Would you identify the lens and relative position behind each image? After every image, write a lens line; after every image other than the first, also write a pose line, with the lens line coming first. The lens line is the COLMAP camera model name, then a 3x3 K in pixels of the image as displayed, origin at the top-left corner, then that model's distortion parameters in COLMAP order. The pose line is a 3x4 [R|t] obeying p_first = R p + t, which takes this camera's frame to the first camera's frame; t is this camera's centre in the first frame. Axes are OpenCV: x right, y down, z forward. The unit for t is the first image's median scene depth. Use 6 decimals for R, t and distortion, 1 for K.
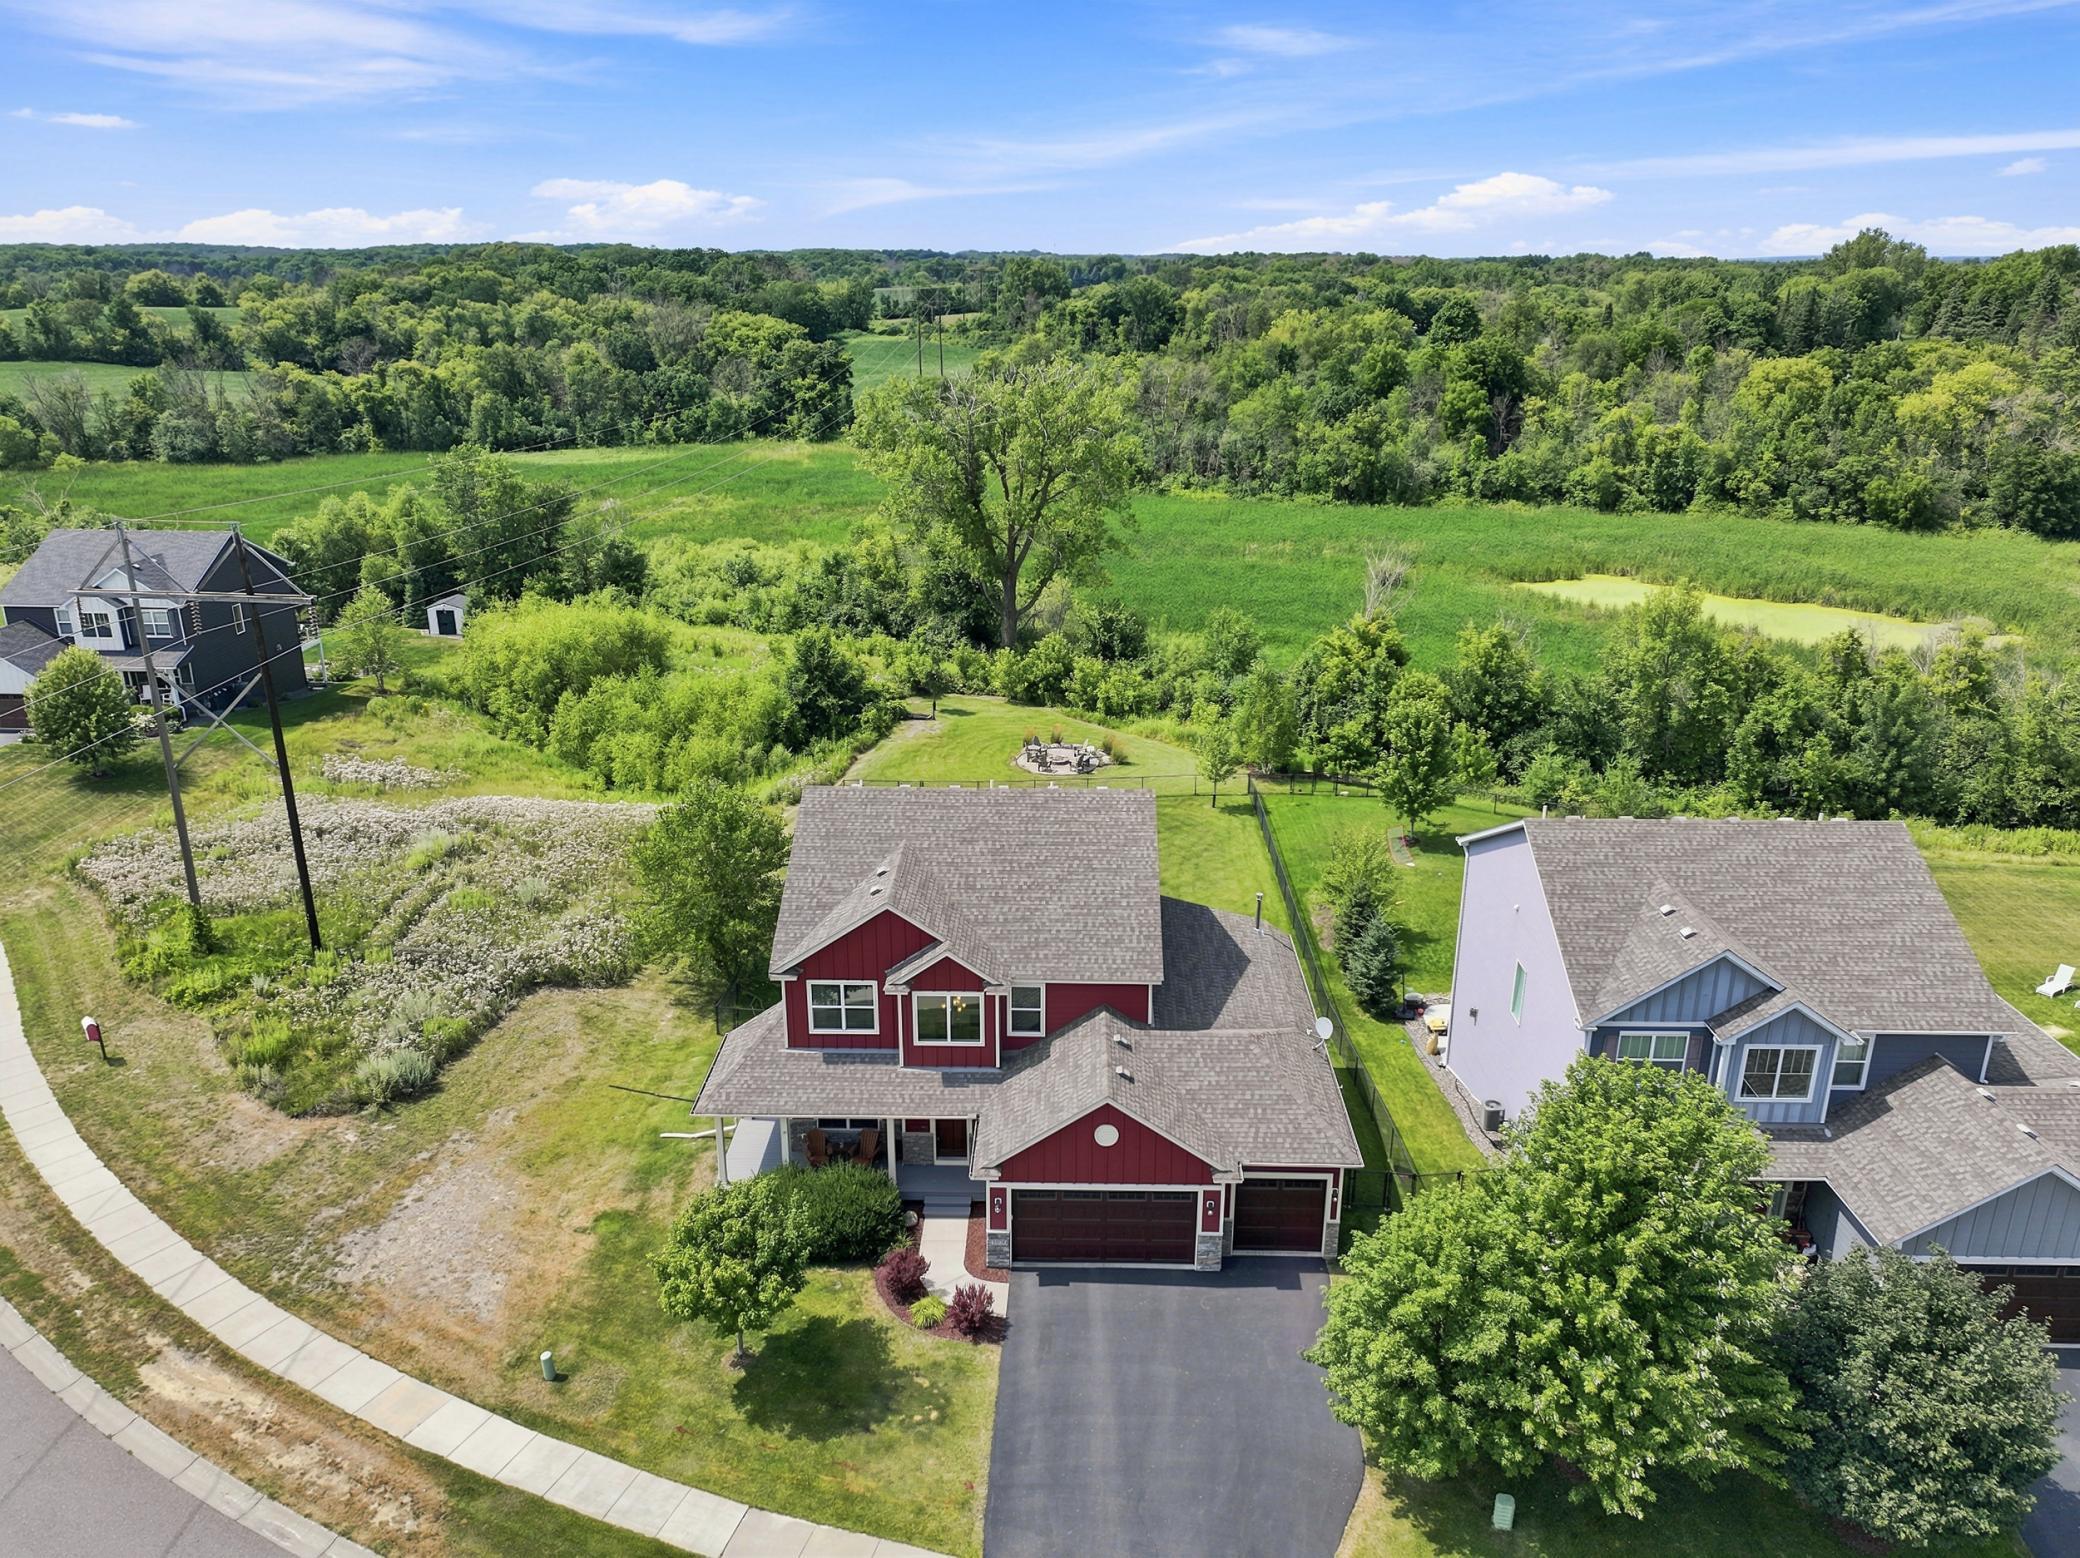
lens RADIAL K [[1451.4, 0, 1041.9], [0, 1451.4, 778.1], [0, 0, 1]] dist [0.008878, 0.000383]
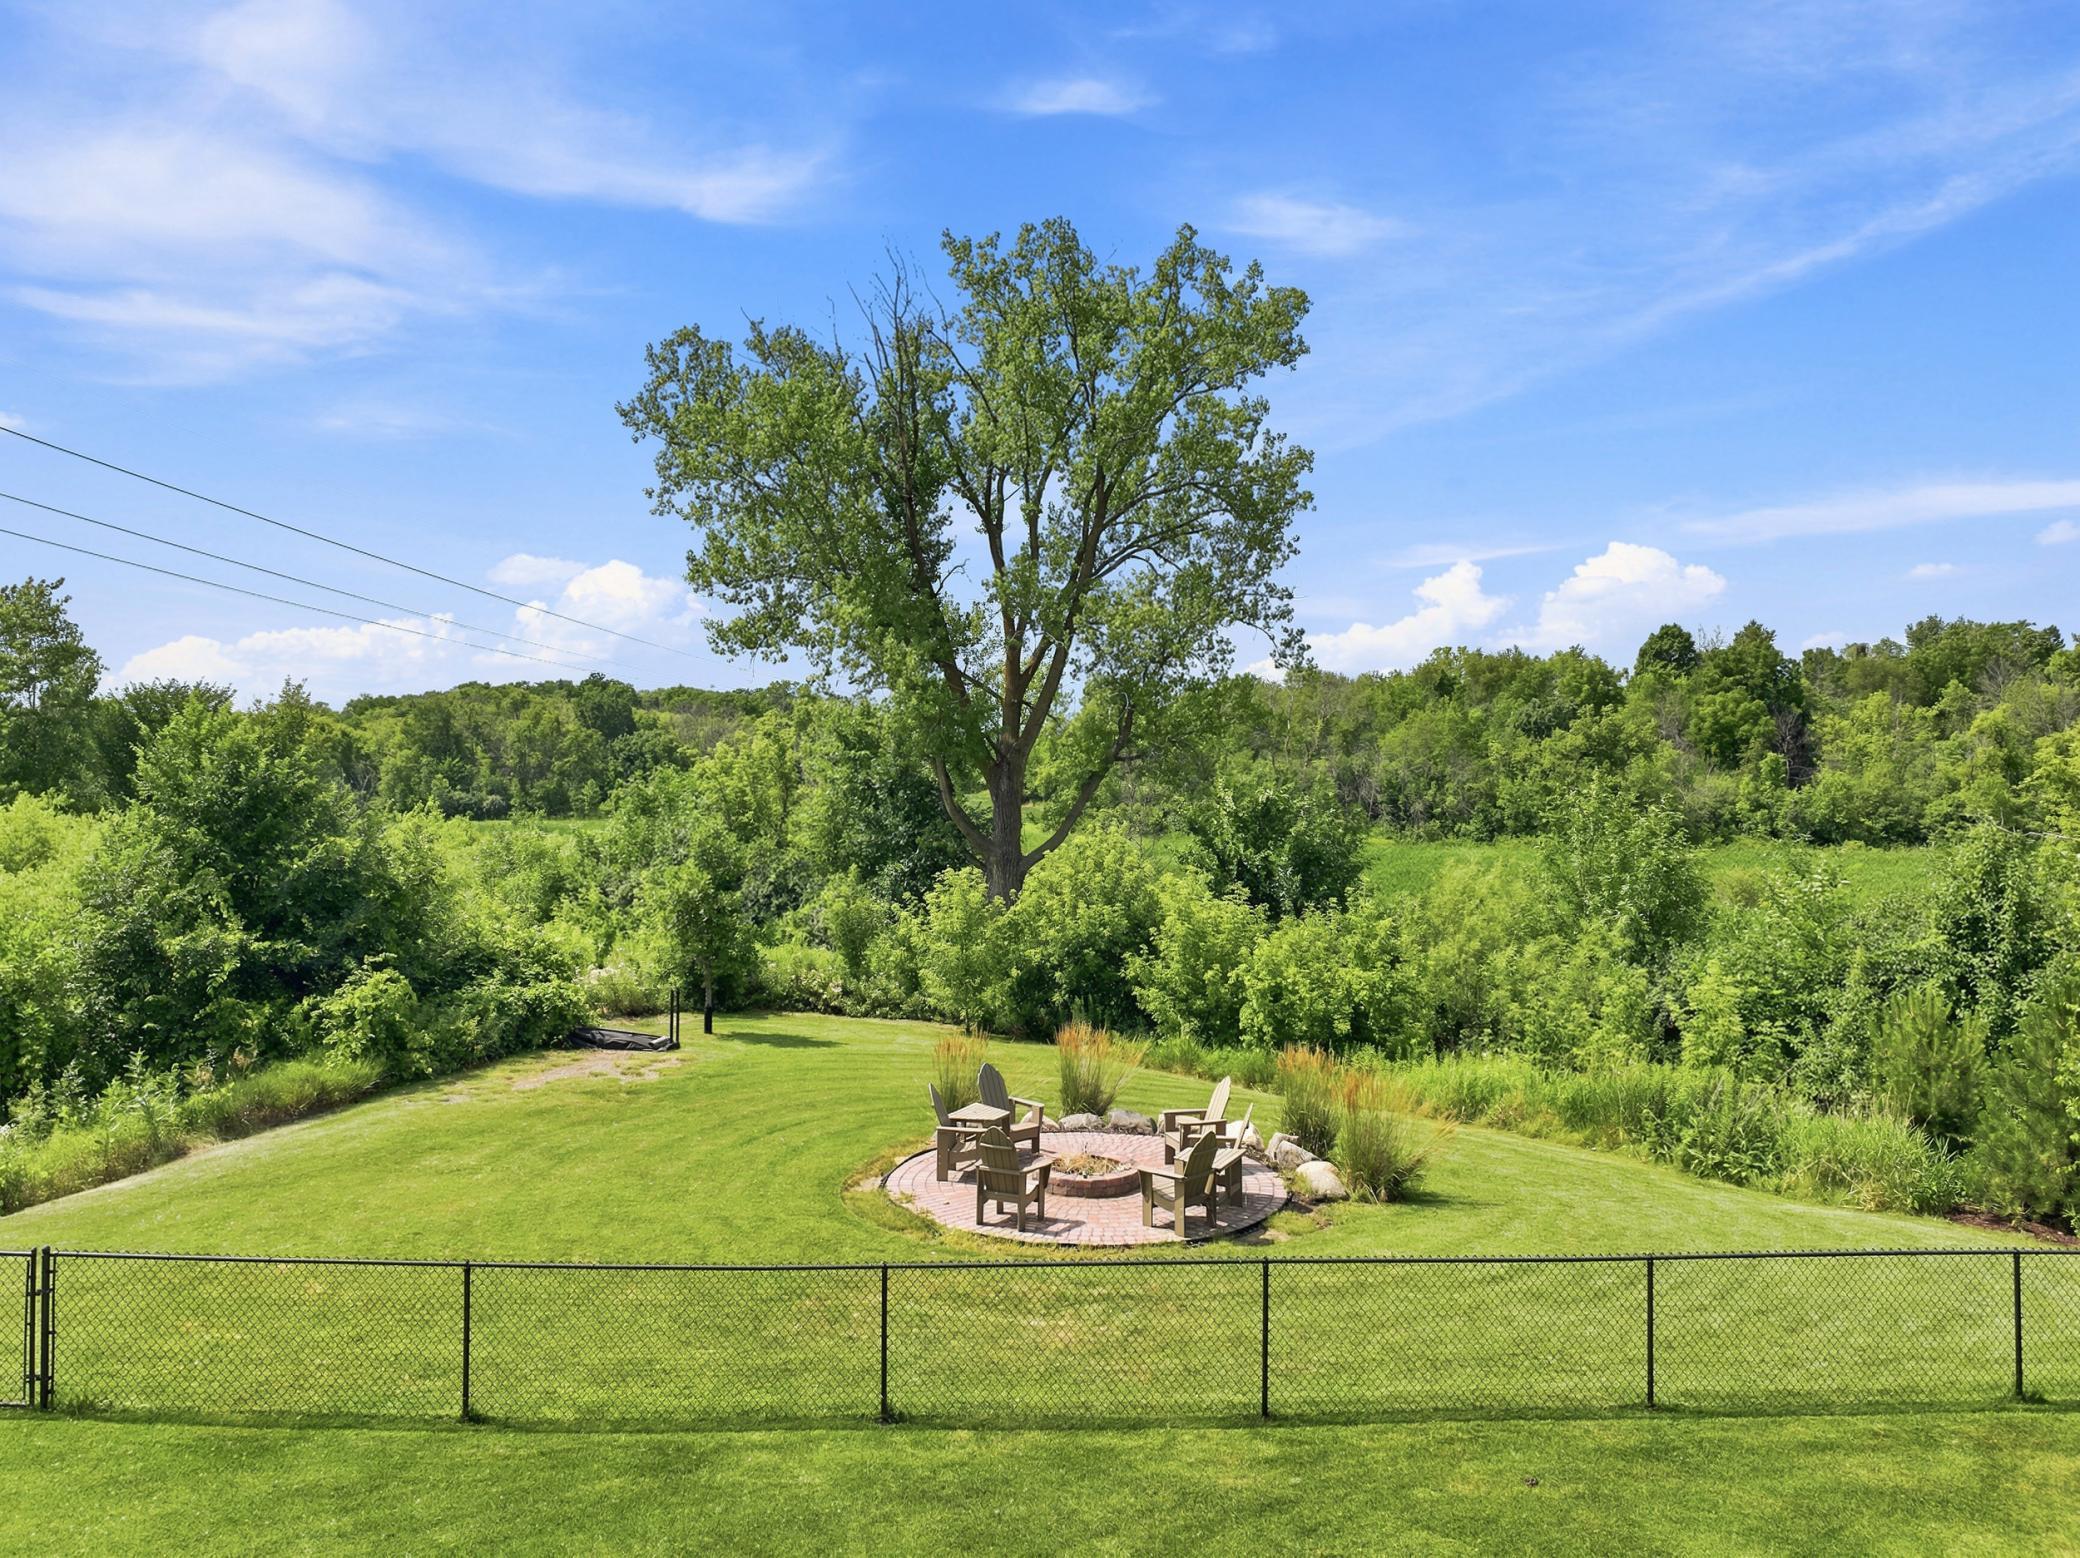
lens RADIAL K [[1451.4, 0, 1041.9], [0, 1451.4, 778.1], [0, 0, 1]] dist [0.008878, 0.000383]
pose [[0.998167, -0.000873, -0.060507, 0.015062], [-0.019242, 0.943417, -0.331051, 0.002398], [0.057372, 0.331608, 0.941671, 0.678415]]
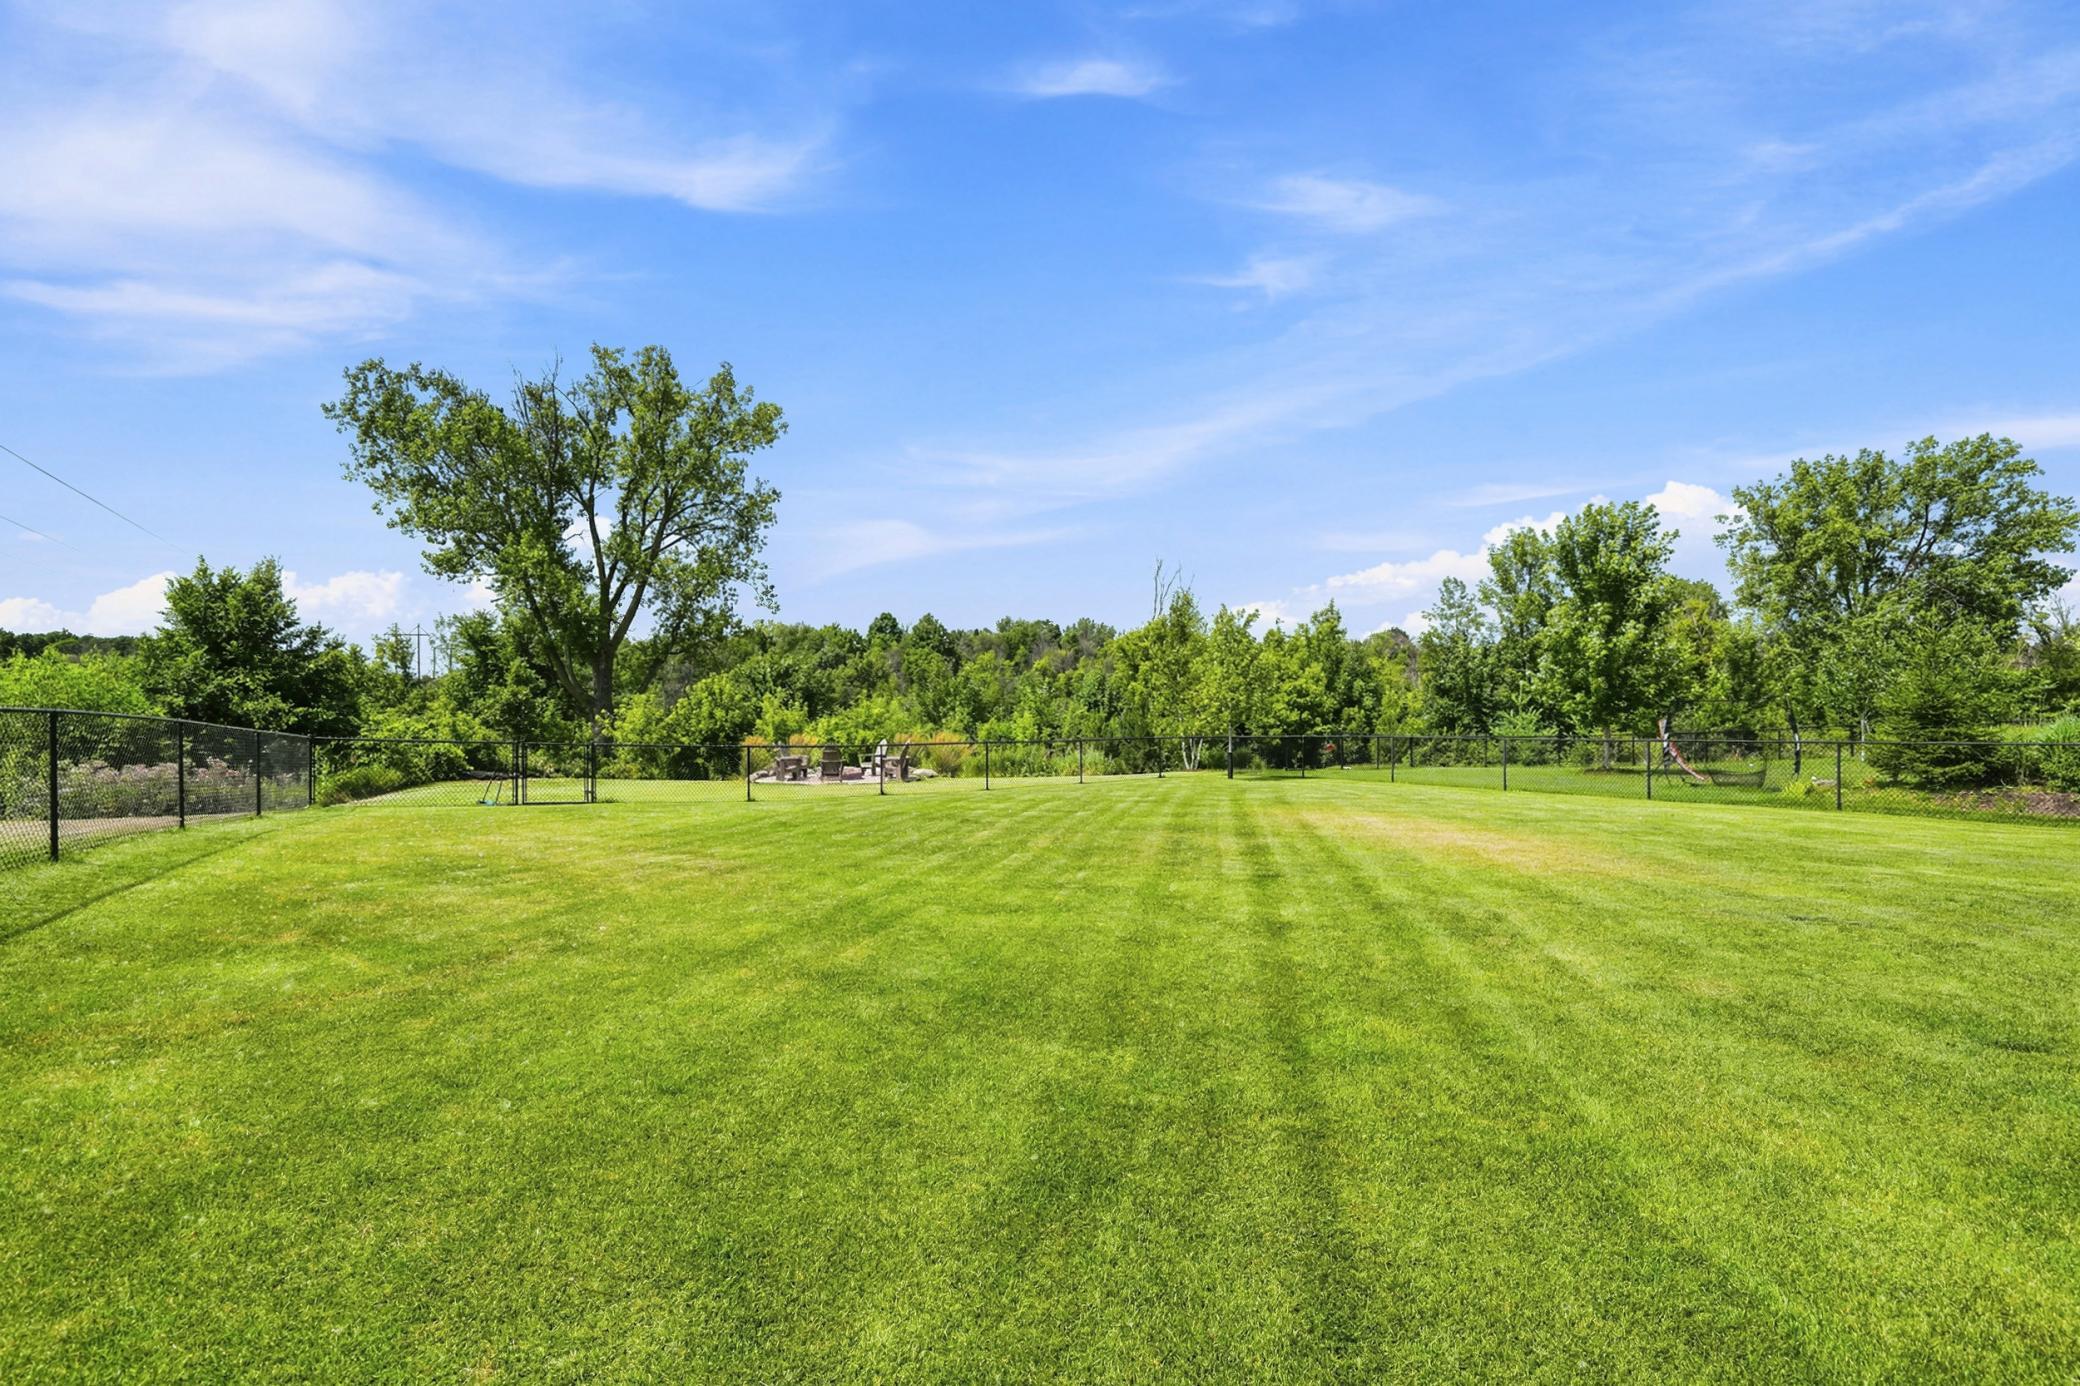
lens RADIAL K [[934.5, 0, 1040.0], [0, 934.5, 693.0], [0, 0, 1]] dist [0.002106, 0.000225]
pose [[0.857278, -0.001549, 0.514852, -0.083625], [0.183151, 0.935500, -0.302150, 0.061640], [-0.481176, 0.353322, 0.802267, 0.600080]]
